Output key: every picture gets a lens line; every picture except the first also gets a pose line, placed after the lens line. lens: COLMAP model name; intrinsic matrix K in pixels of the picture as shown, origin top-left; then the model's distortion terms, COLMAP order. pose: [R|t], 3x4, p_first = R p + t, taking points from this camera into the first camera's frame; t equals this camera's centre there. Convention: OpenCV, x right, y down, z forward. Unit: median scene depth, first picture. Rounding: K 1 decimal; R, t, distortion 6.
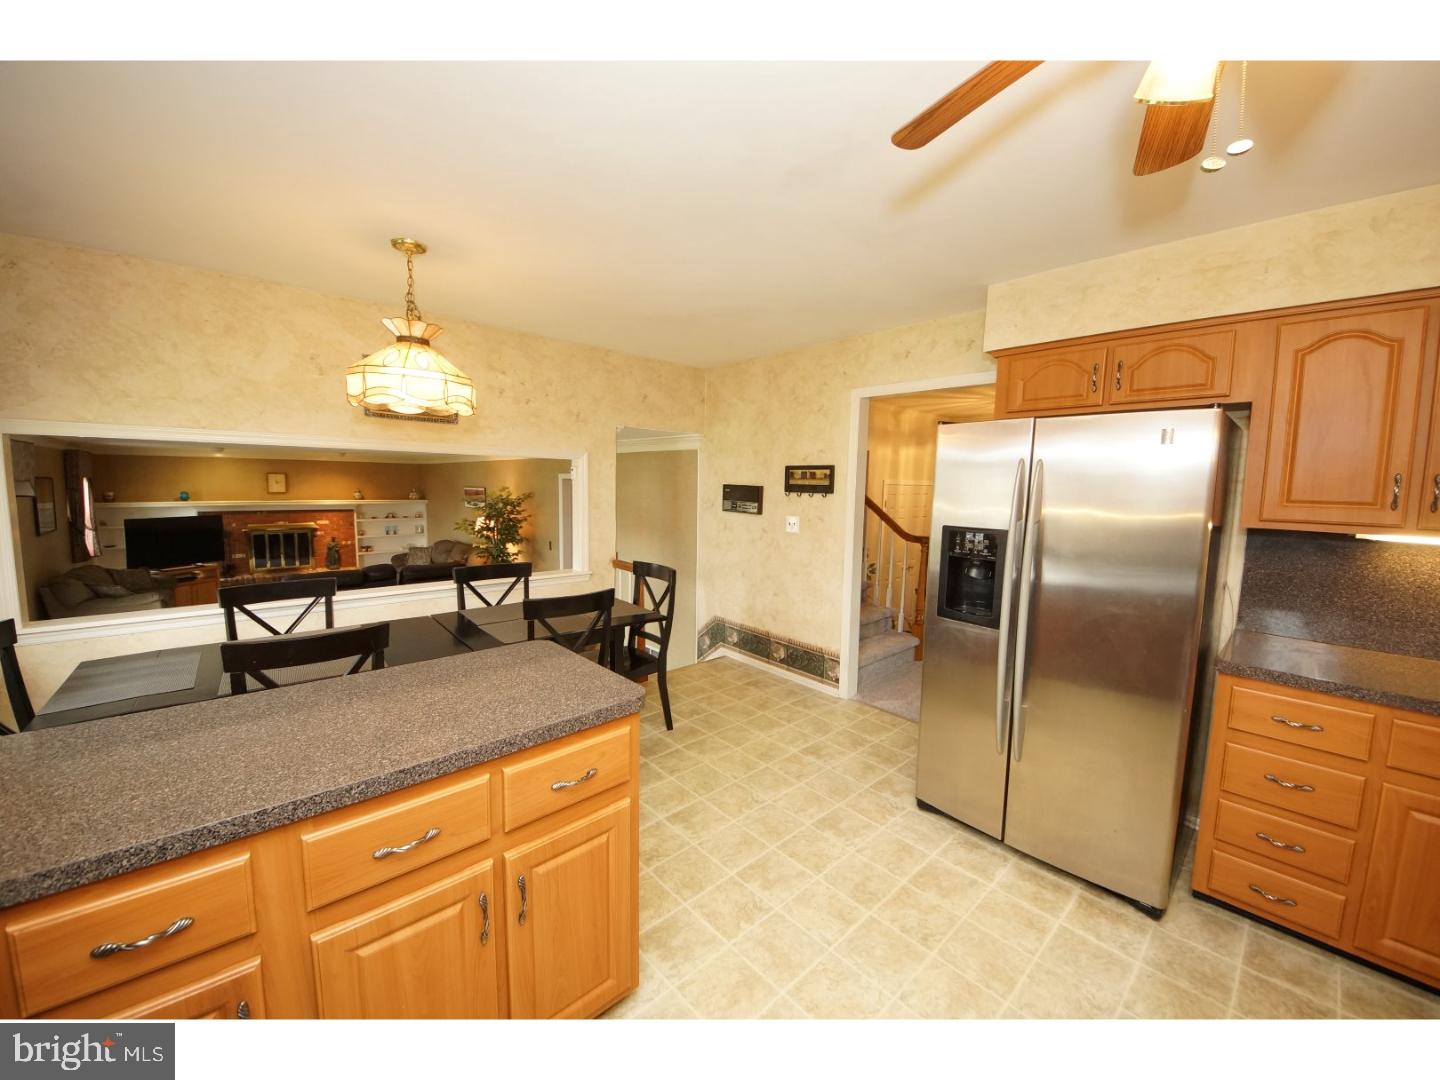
lens RADIAL K [[543.6, 0, 718.7], [0, 543.6, 534.2], [0, 0, 1]] dist [-0.000430, -0.012410]
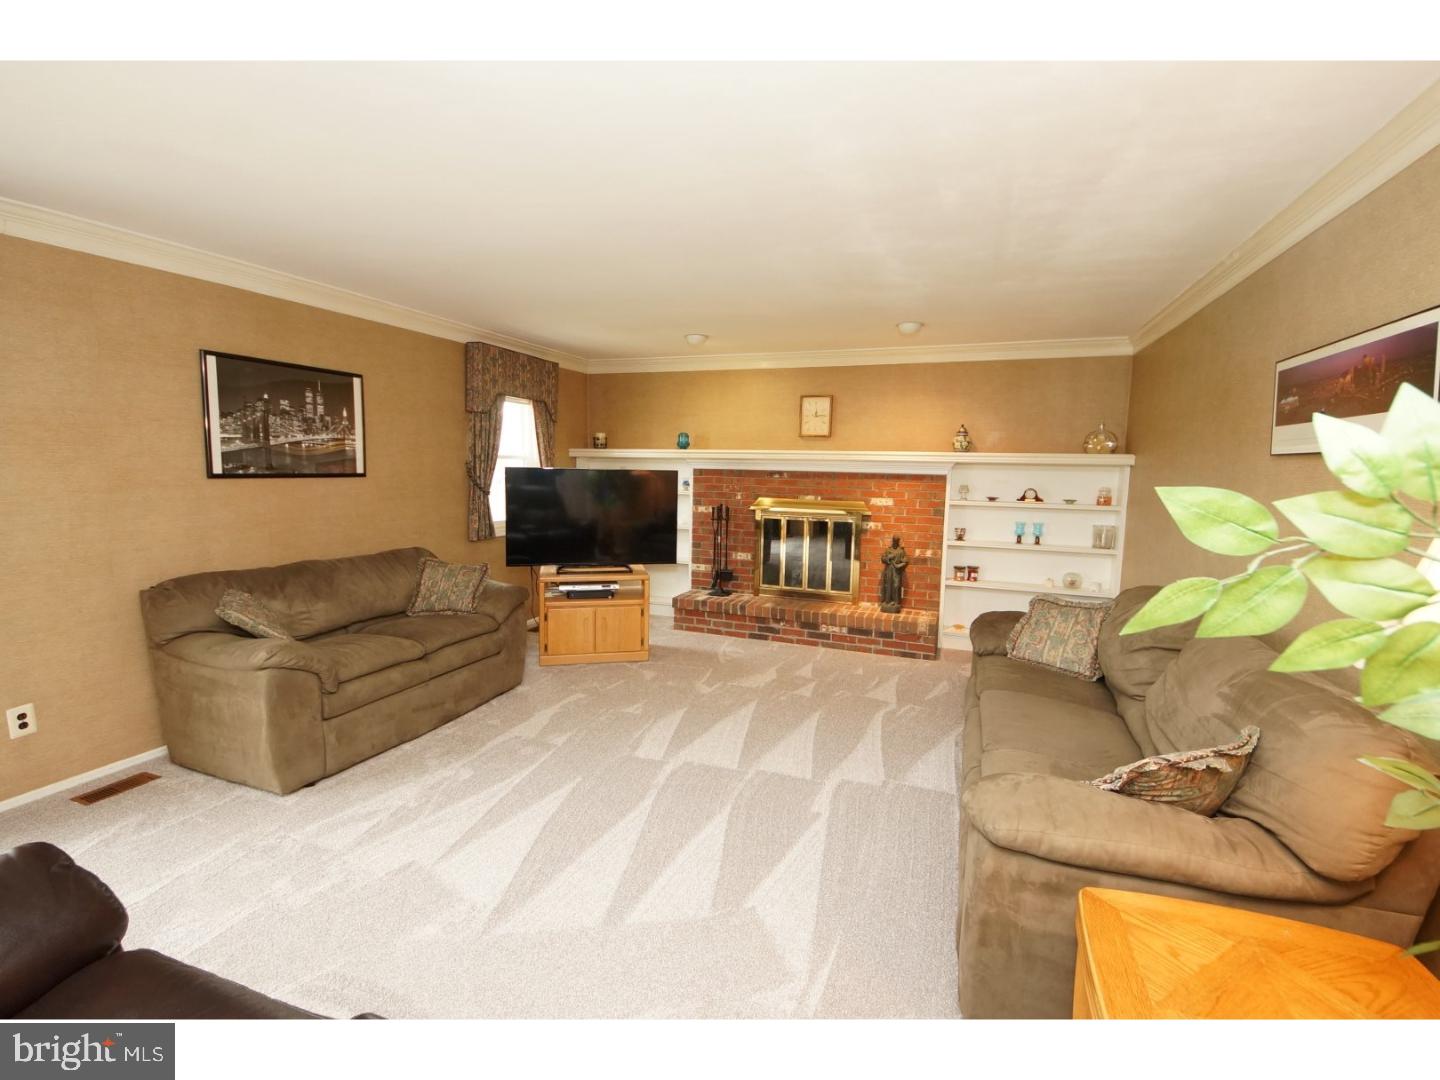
lens RADIAL K [[652.9, 0, 736.9], [0, 652.9, 535.6], [0, 0, 1]] dist [0.033368, -0.032235]
pose [[0.448642, 0.091392, -0.889026, -0.314162], [-0.095023, 0.993997, 0.054231, -0.012783], [0.888646, 0.060148, 0.454633, 0.672170]]
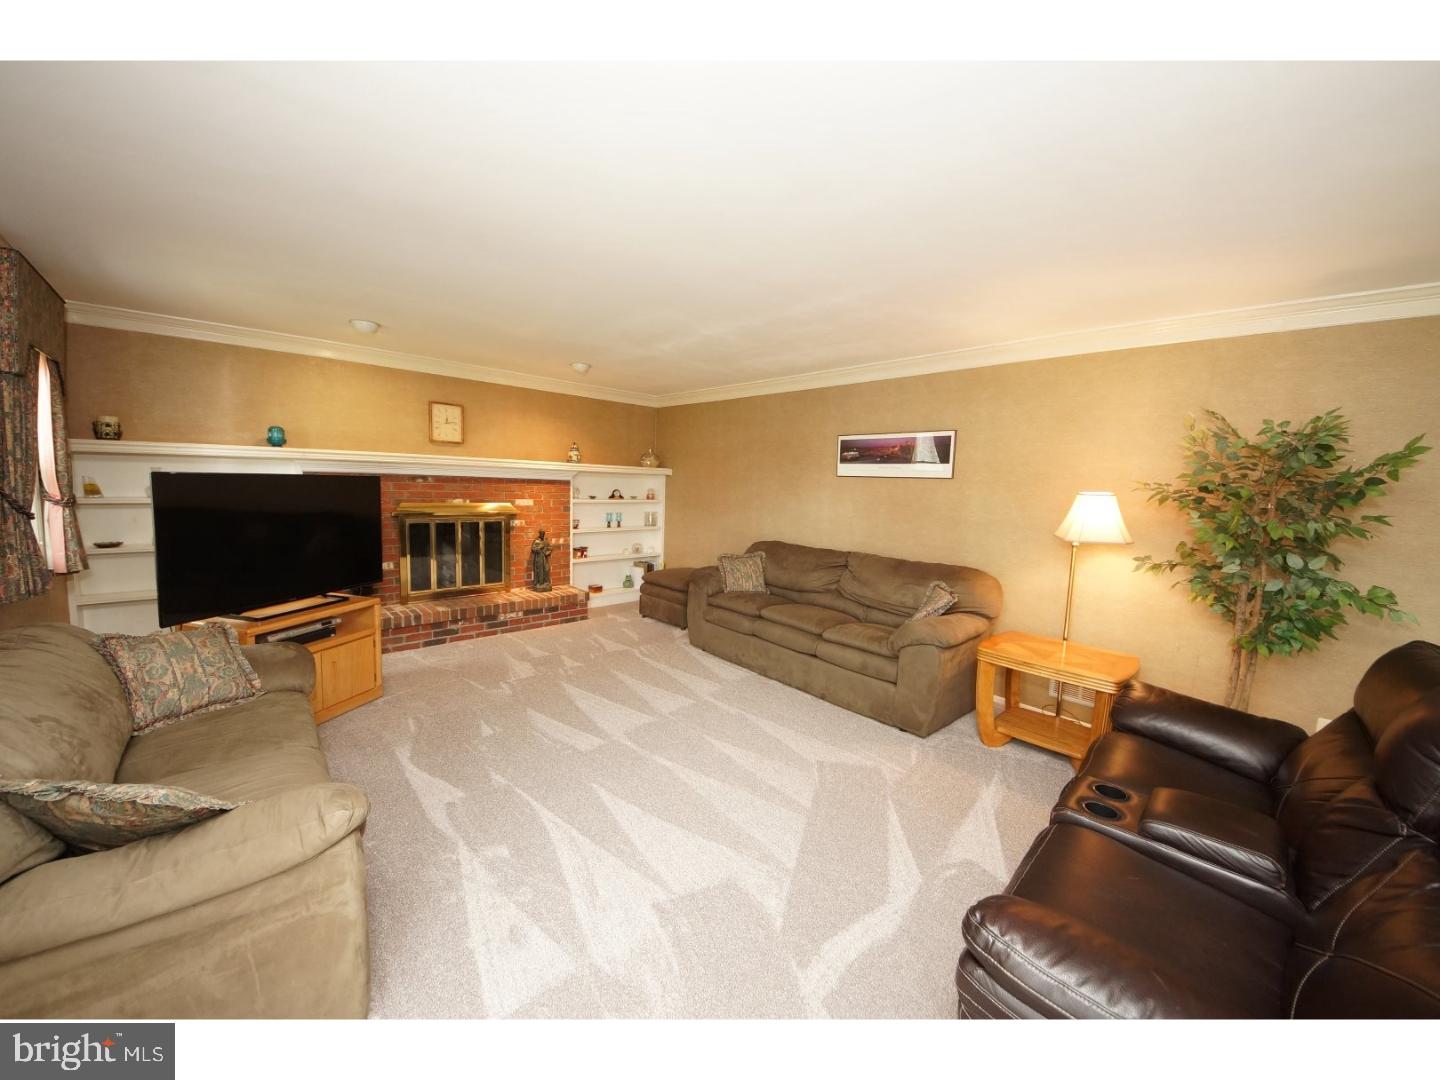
lens RADIAL K [[522.9, 0, 720.0], [0, 522.9, 540.0], [0, 0, 1]] dist [-0.026750, -0.000170]
pose [[0.999537, 0.019912, 0.022989, -0.566366], [-0.020334, 0.999626, 0.018268, 0.001553], [-0.022617, -0.018728, 0.999569, 0.500210]]
